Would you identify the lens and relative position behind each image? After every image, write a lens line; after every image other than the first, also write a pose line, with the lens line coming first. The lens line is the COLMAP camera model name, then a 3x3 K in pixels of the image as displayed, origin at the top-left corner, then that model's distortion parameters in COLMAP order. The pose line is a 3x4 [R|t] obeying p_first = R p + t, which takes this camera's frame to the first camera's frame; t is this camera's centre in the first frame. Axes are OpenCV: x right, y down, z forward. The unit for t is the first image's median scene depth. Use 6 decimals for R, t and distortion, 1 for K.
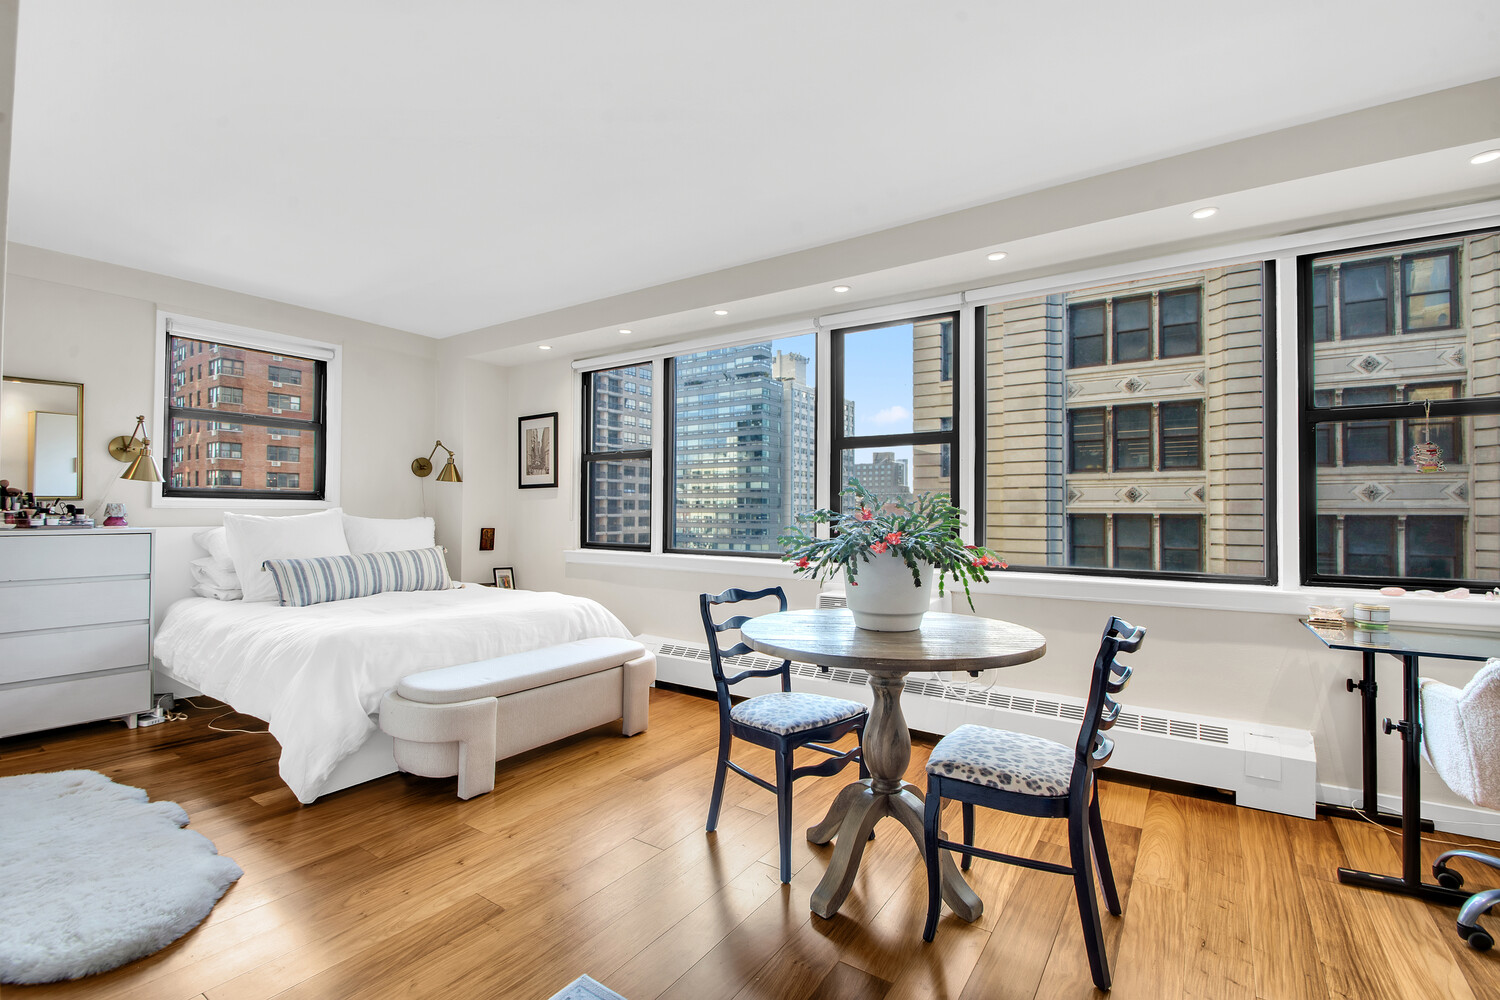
lens RADIAL K [[666.5, 0, 758.9], [0, 666.5, 502.4], [0, 0, 1]] dist [0.022862, -0.023545]
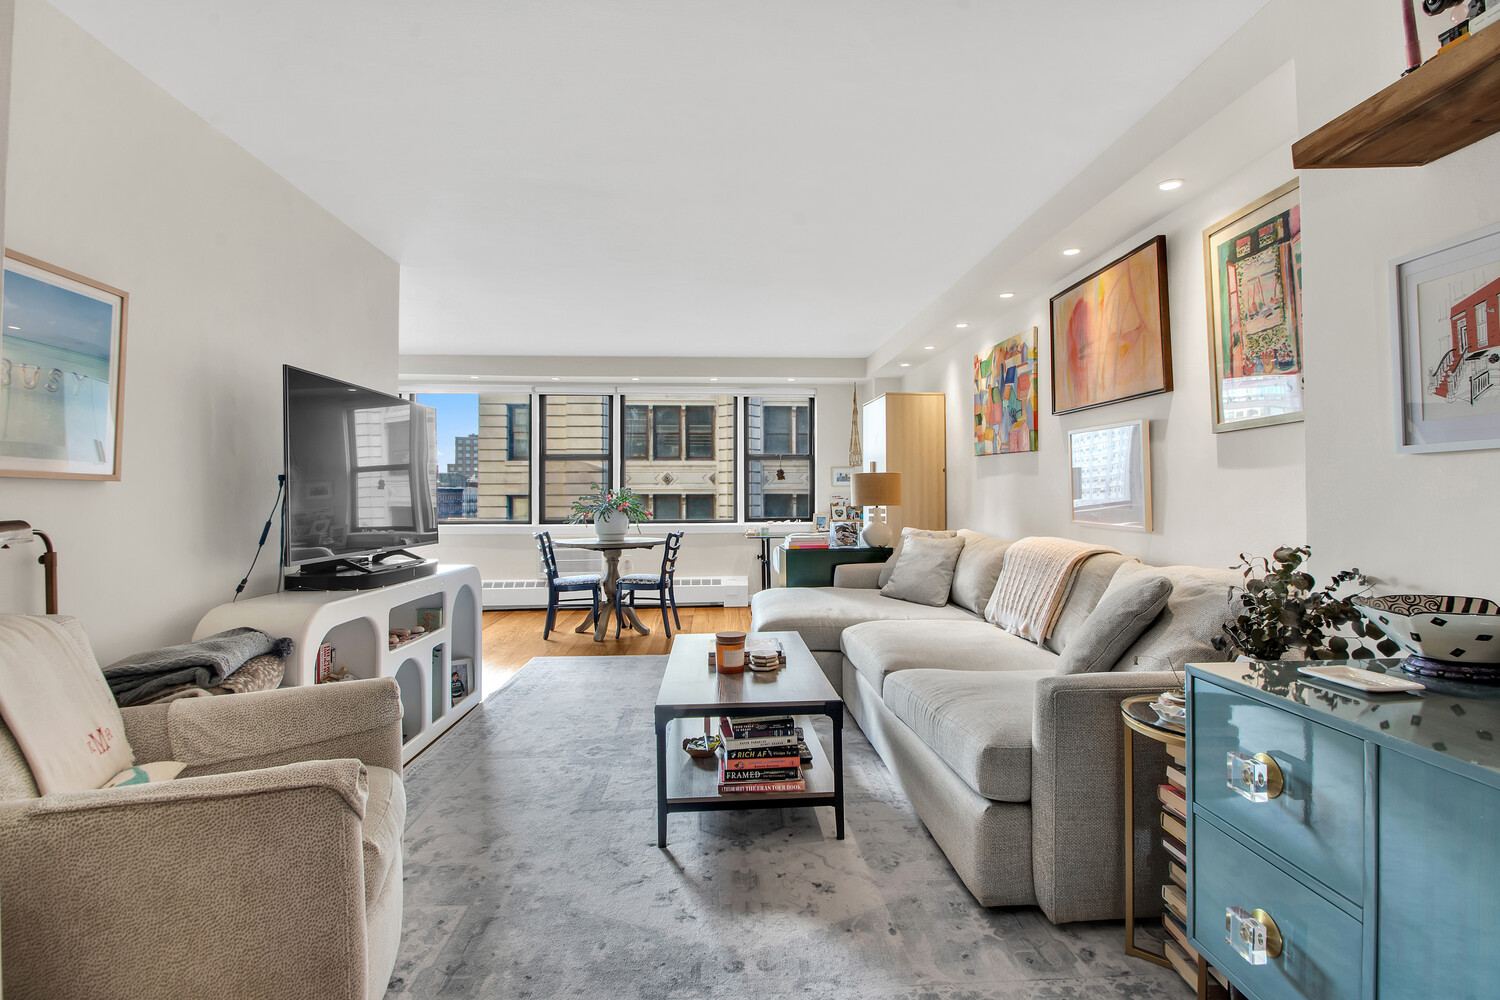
lens RADIAL K [[704.3, 0, 772.3], [0, 704.3, 488.3], [0, 0, 1]] dist [0.000189, 0.000029]
pose [[0.785976, -0.002794, 0.618251, -4.278644], [-0.001815, 0.999975, 0.006826, -0.149826], [-0.618255, -0.006487, 0.785951, -6.509133]]
